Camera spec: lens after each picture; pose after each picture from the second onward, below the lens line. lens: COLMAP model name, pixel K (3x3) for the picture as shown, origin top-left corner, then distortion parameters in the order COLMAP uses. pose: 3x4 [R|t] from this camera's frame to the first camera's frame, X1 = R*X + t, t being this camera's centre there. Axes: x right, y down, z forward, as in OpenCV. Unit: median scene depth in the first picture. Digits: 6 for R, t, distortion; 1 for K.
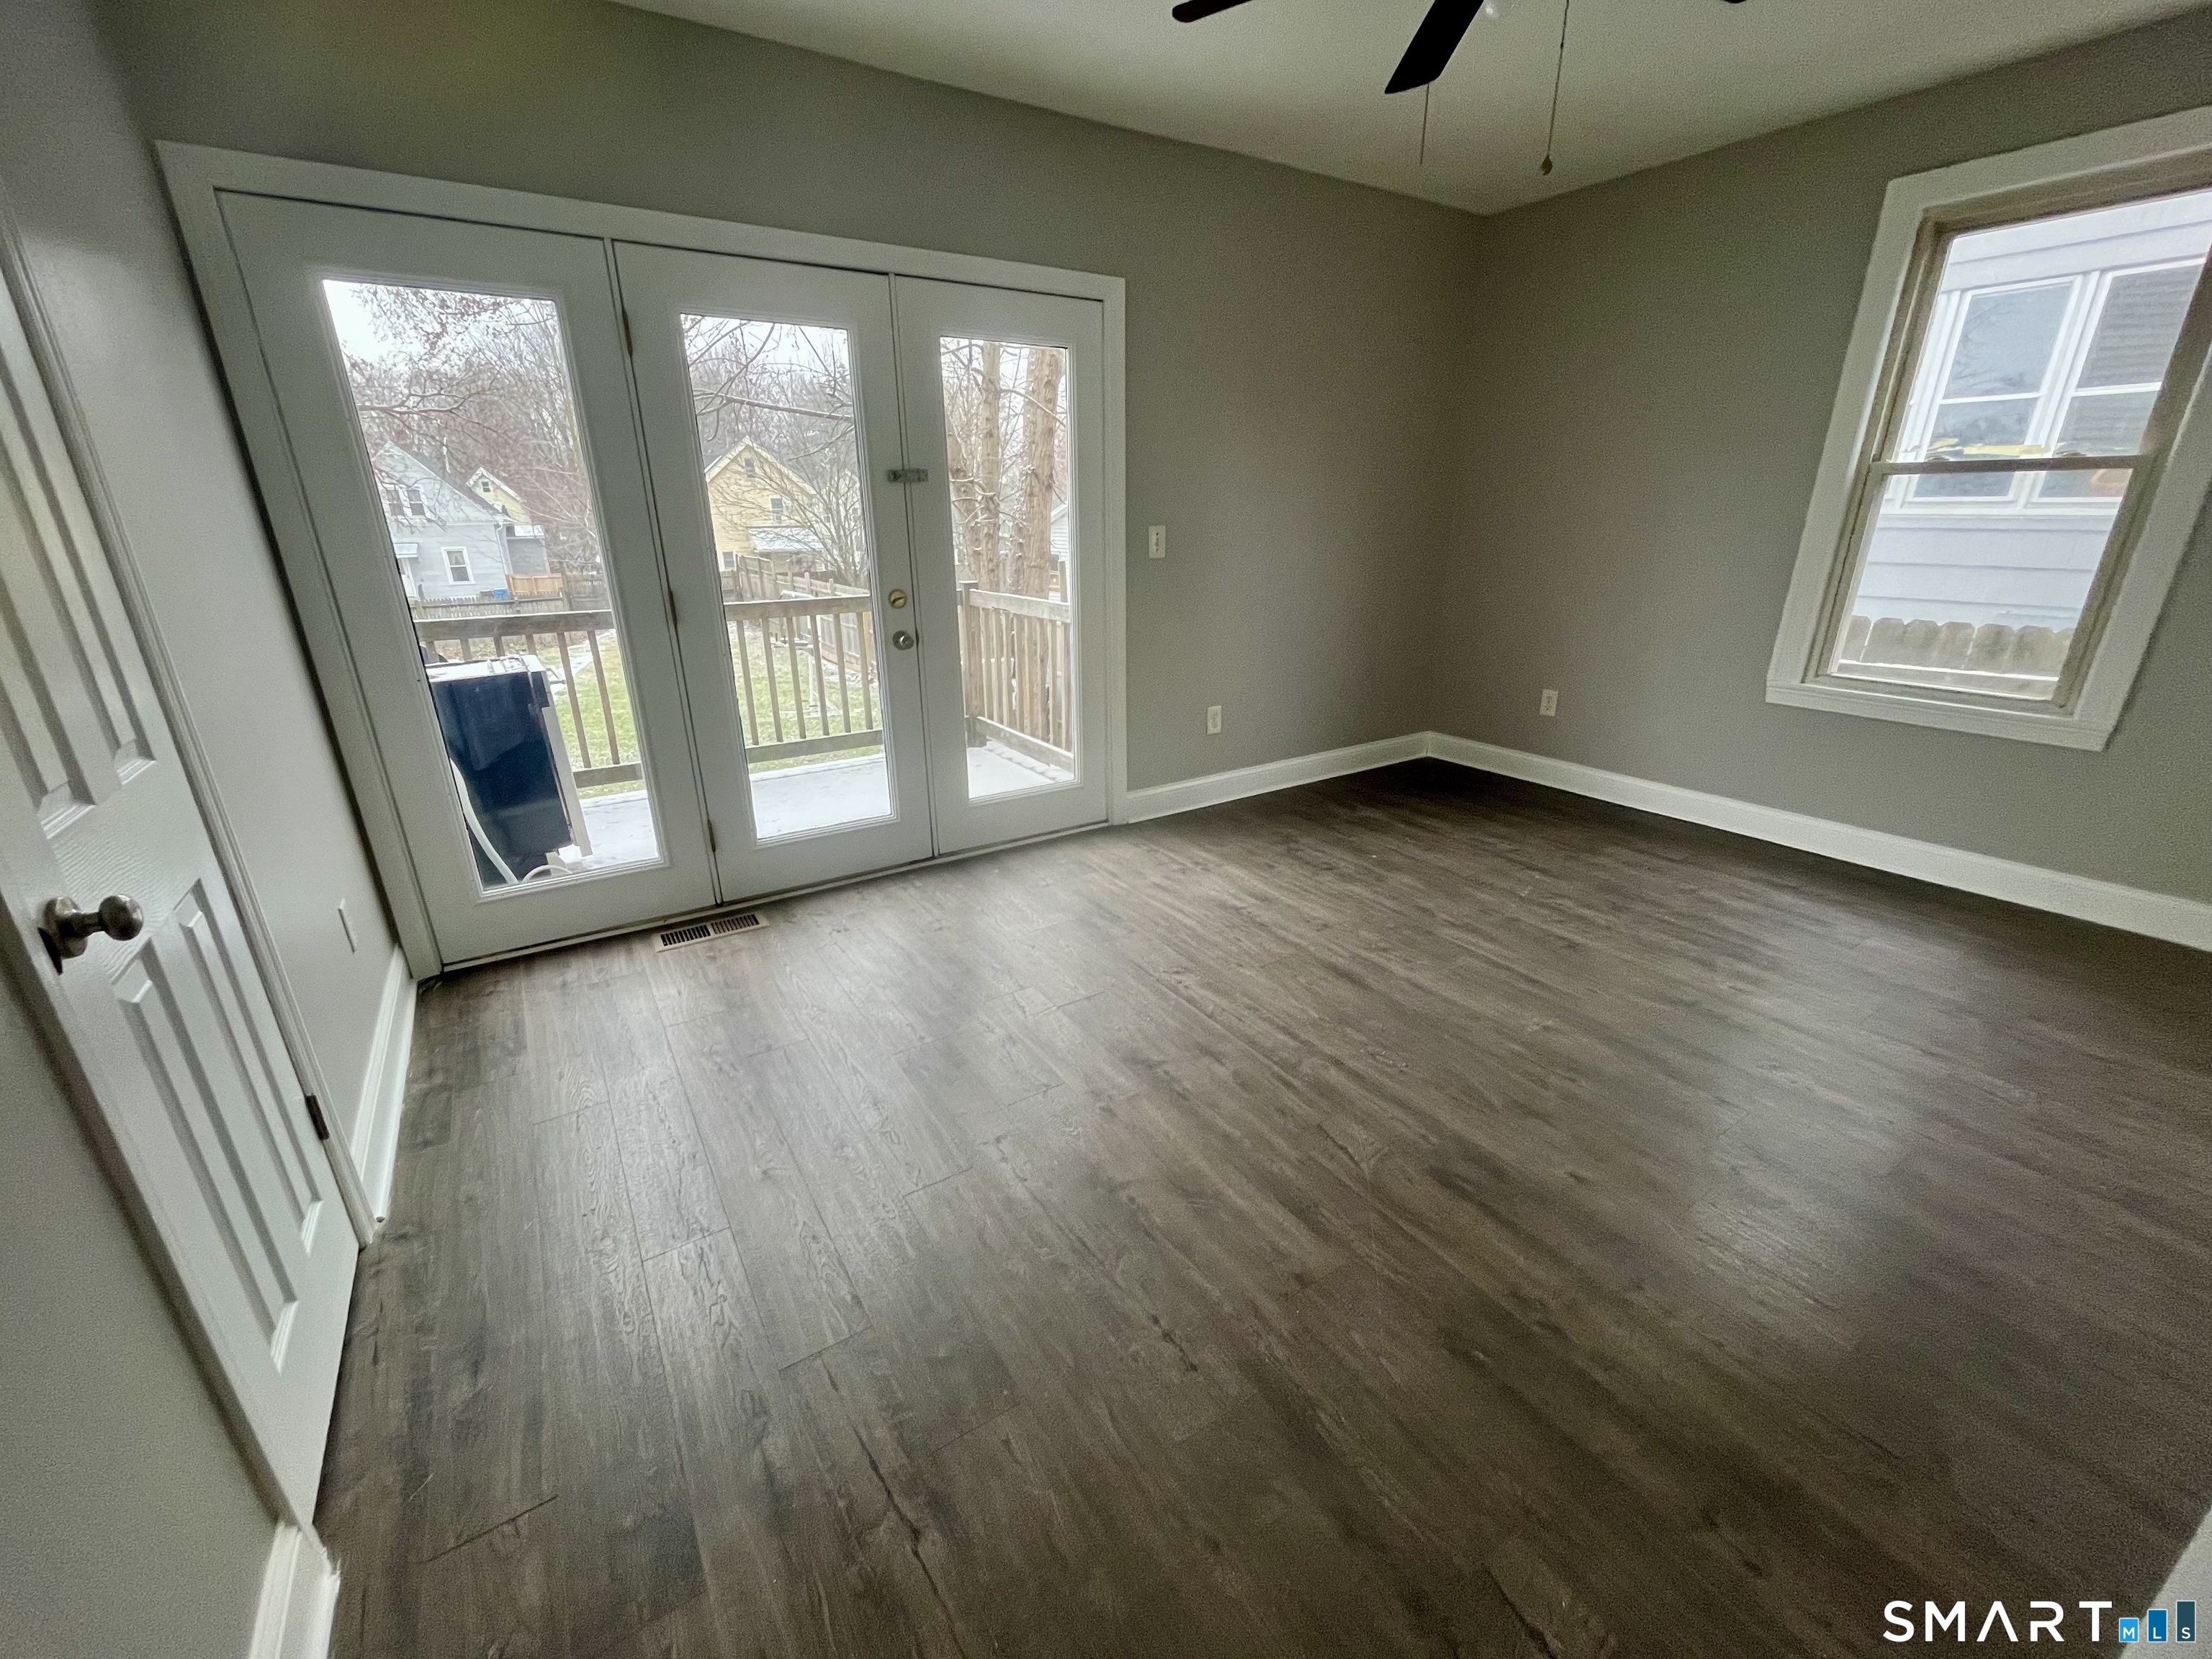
lens RADIAL K [[888.8, 0, 1101.0], [0, 888.8, 827.9], [0, 0, 1]] dist [-0.003619, -0.000479]
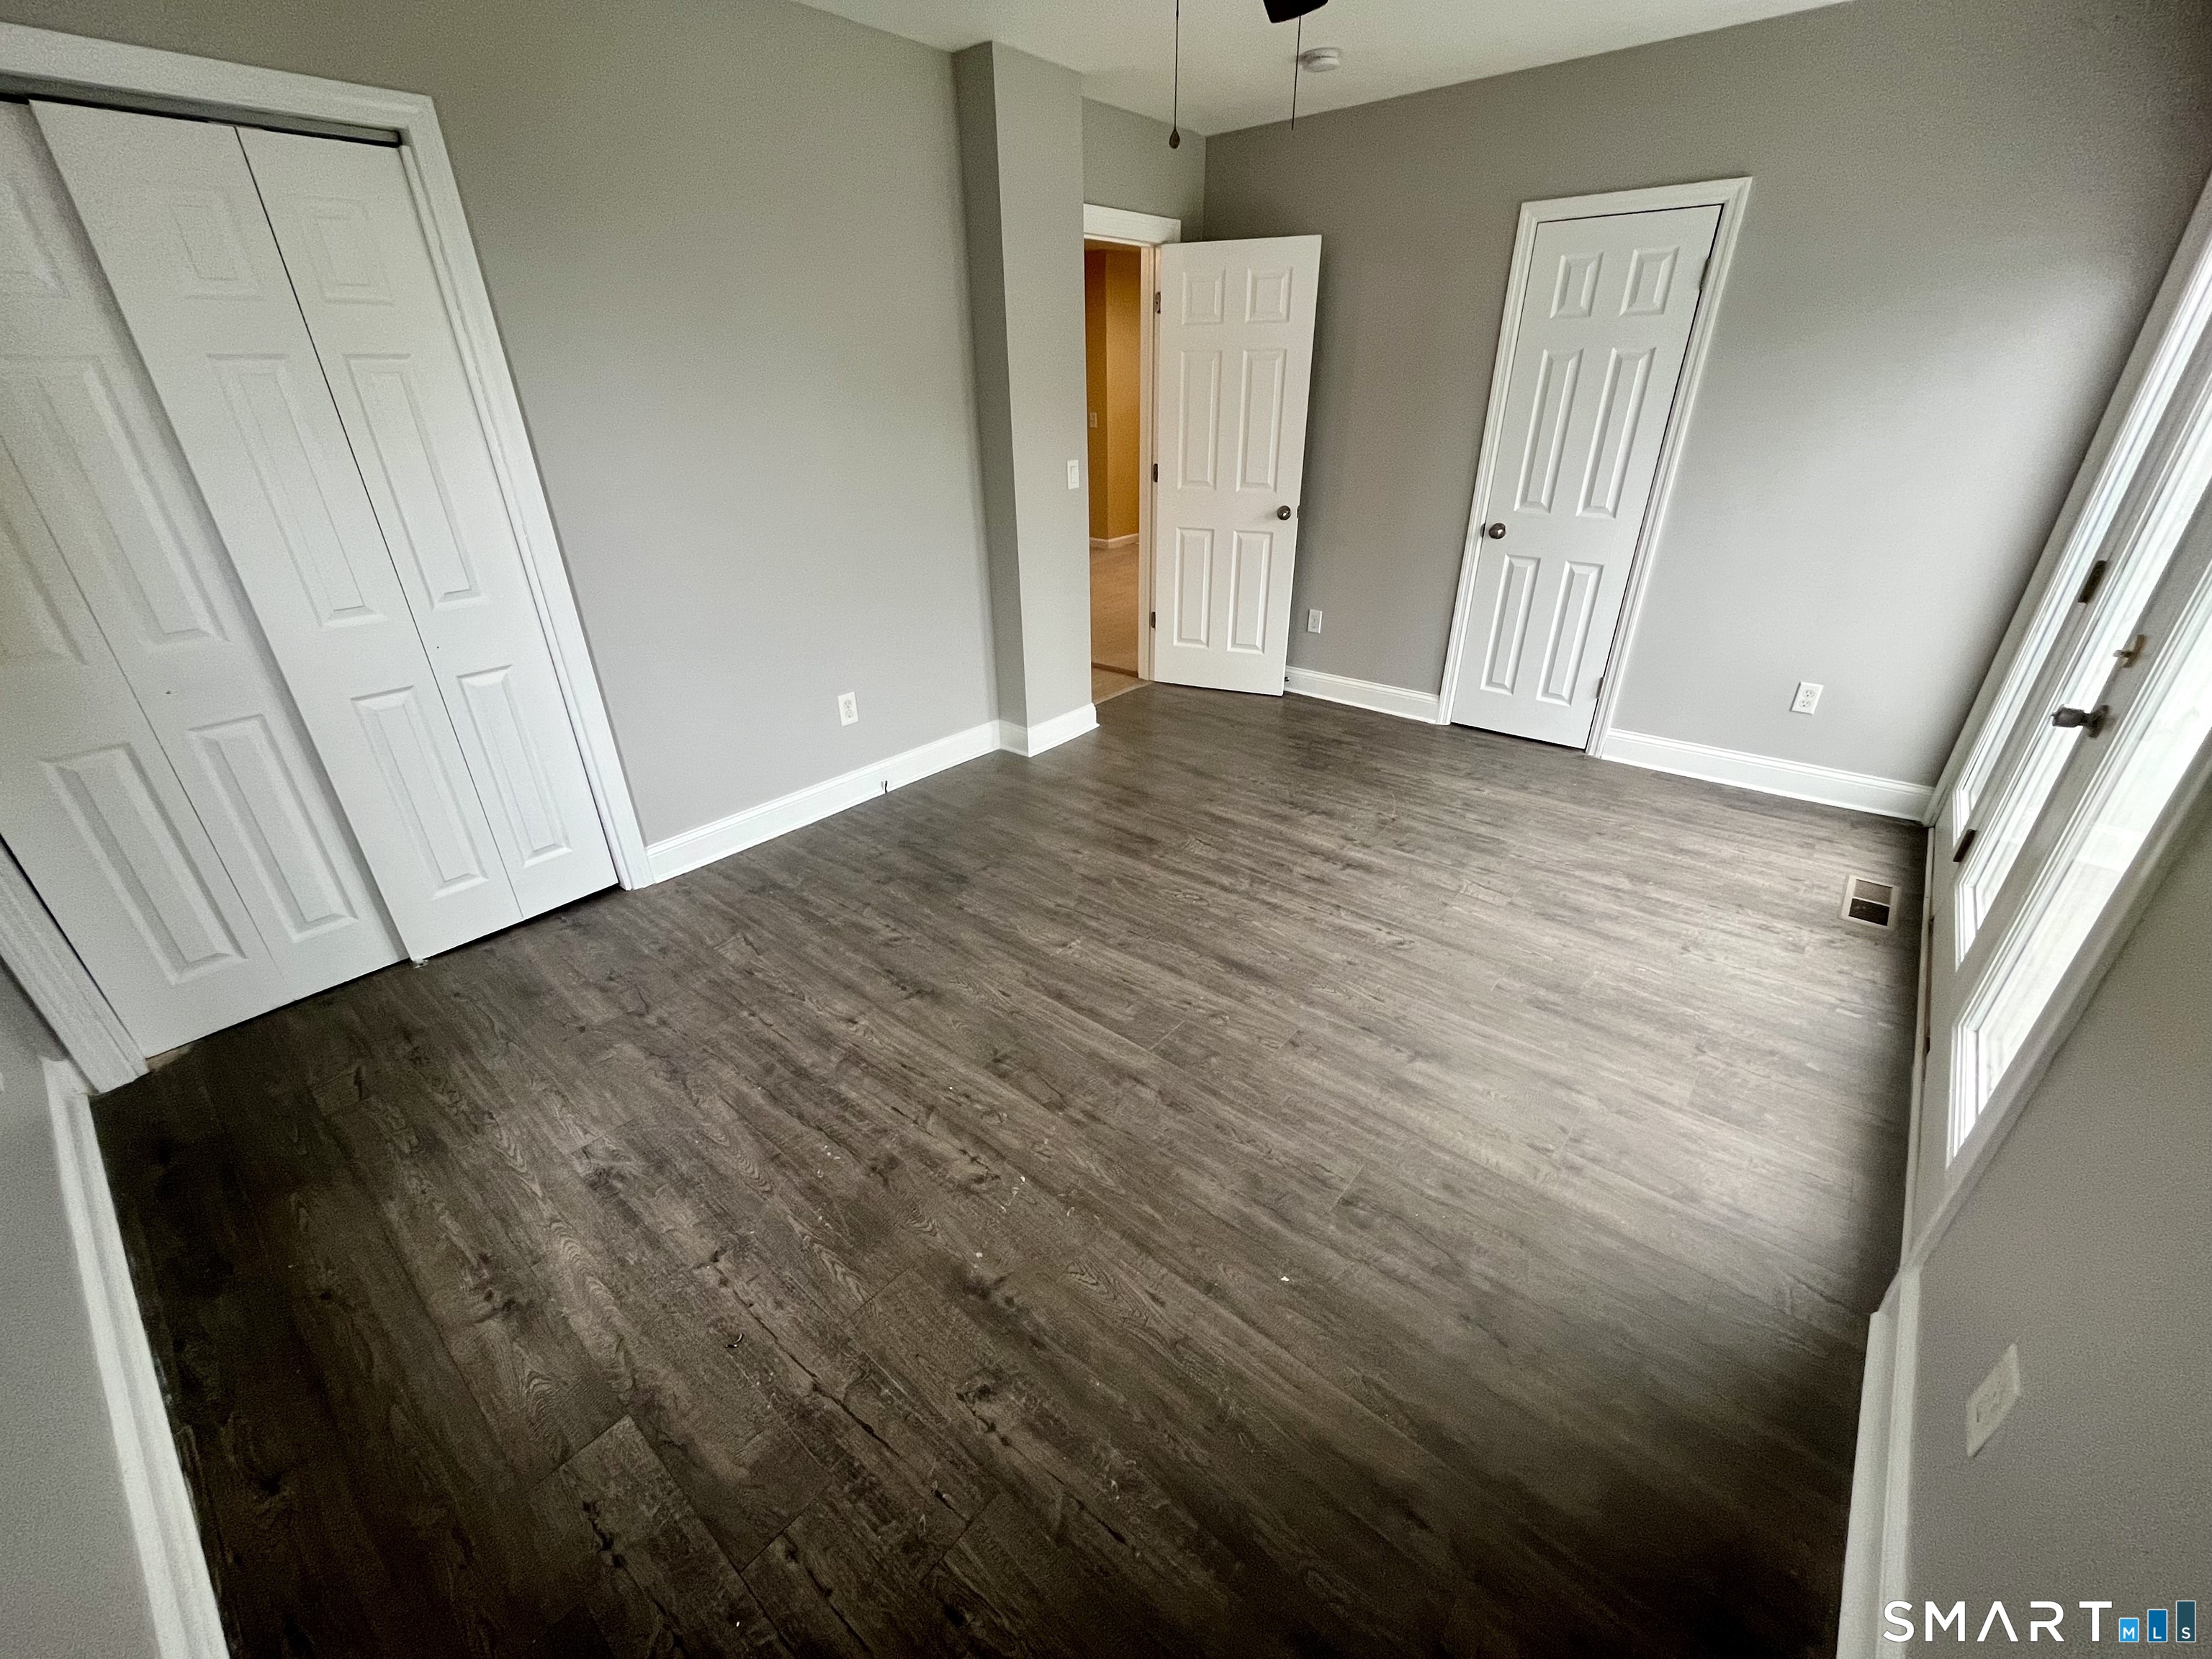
lens RADIAL K [[888.8, 0, 1104.5], [0, 888.8, 835.6], [0, 0, 1]] dist [-0.003619, -0.000479]
pose [[-0.955420, 0.153639, -0.252127, 0.605582], [-0.079953, 0.687405, 0.721860, -0.583127], [0.284219, 0.709838, -0.644476, 1.392560]]
